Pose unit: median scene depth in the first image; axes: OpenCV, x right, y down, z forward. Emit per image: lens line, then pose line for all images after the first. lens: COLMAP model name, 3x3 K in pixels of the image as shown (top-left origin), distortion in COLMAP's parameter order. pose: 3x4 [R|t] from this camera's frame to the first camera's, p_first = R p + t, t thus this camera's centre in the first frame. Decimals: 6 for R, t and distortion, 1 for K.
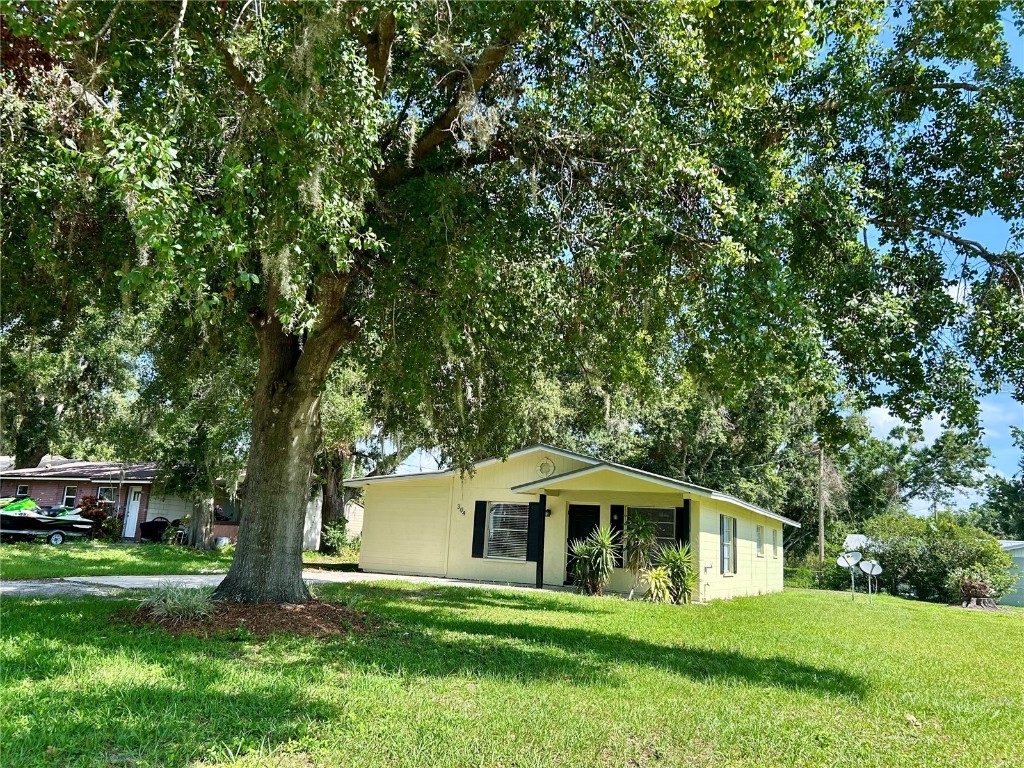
lens RADIAL K [[755.6, 0, 512.1], [0, 755.6, 400.1], [0, 0, 1]] dist [0.074107, -0.150381]
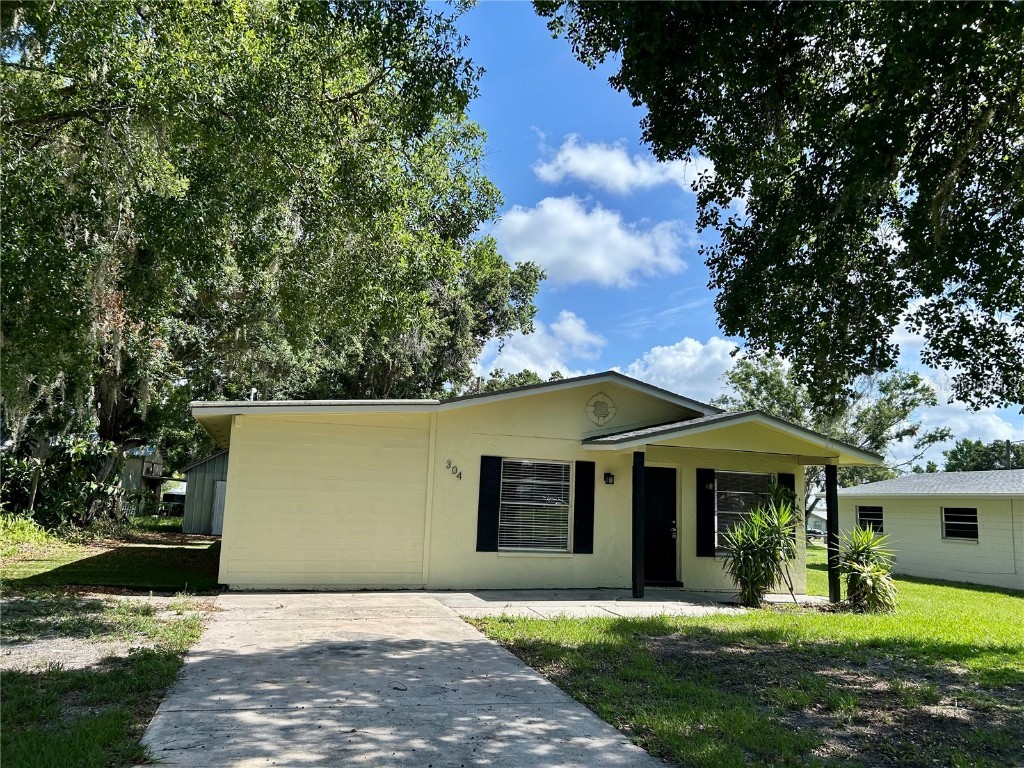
lens RADIAL K [[755.6, 0, 512.1], [0, 755.6, 400.1], [0, 0, 1]] dist [0.074107, -0.150381]
pose [[0.726138, 0.068681, 0.684110, -0.440639], [-0.131374, 0.990526, 0.040001, 0.064877], [-0.674881, -0.118920, 0.728281, 0.568949]]
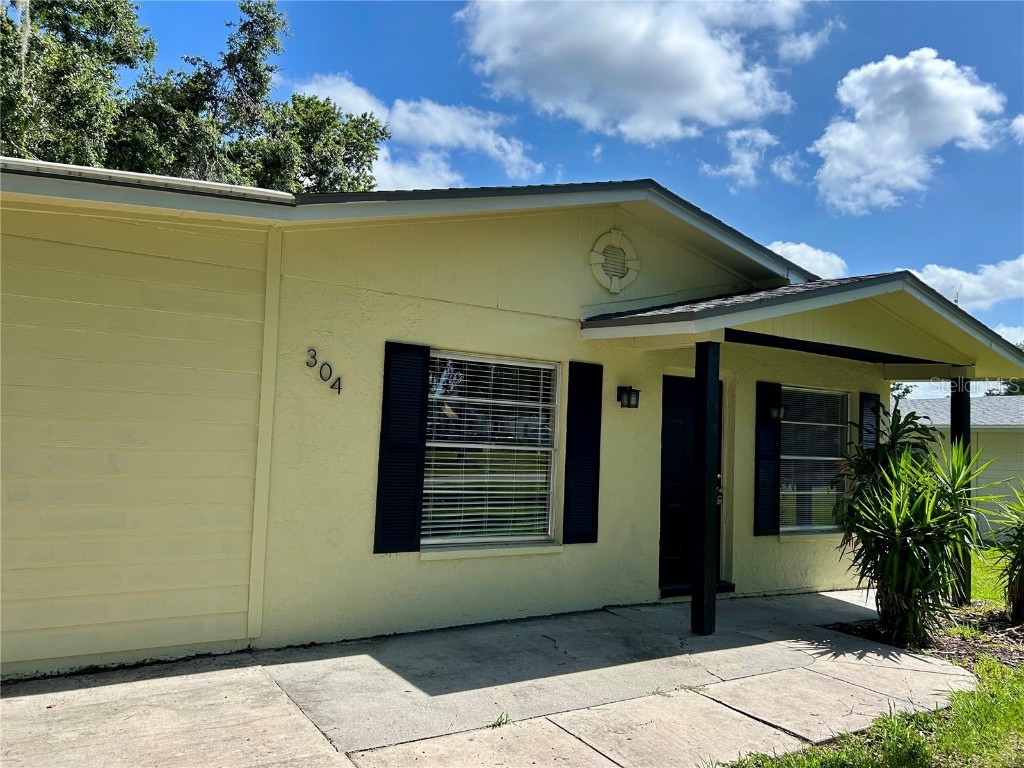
lens RADIAL K [[755.6, 0, 512.1], [0, 755.6, 400.1], [0, 0, 1]] dist [0.074107, -0.150381]
pose [[0.524058, 0.008455, 0.851641, -0.251953], [-0.177215, 0.979147, 0.099329, 0.121005], [-0.833041, -0.202978, 0.514628, 0.834965]]
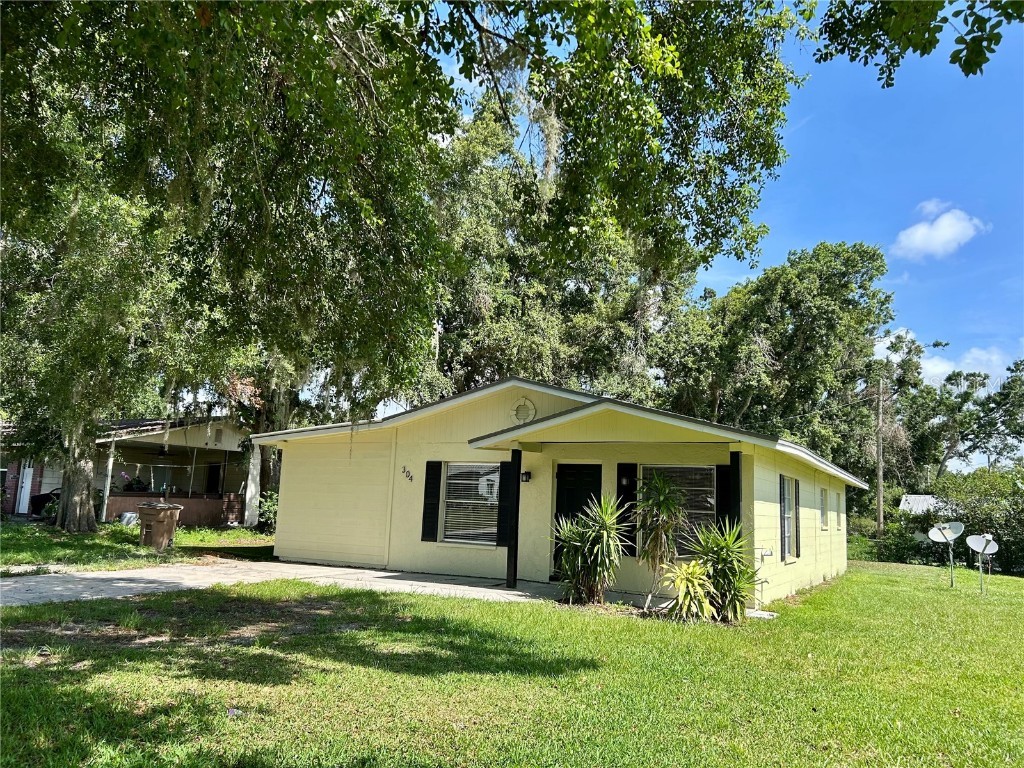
lens RADIAL K [[755.6, 0, 512.1], [0, 755.6, 400.1], [0, 0, 1]] dist [0.074107, -0.150381]
pose [[0.999443, -0.017730, -0.028269, 0.052876], [0.019057, 0.998695, 0.047378, 0.045256], [0.027392, -0.047890, 0.998477, 0.305856]]
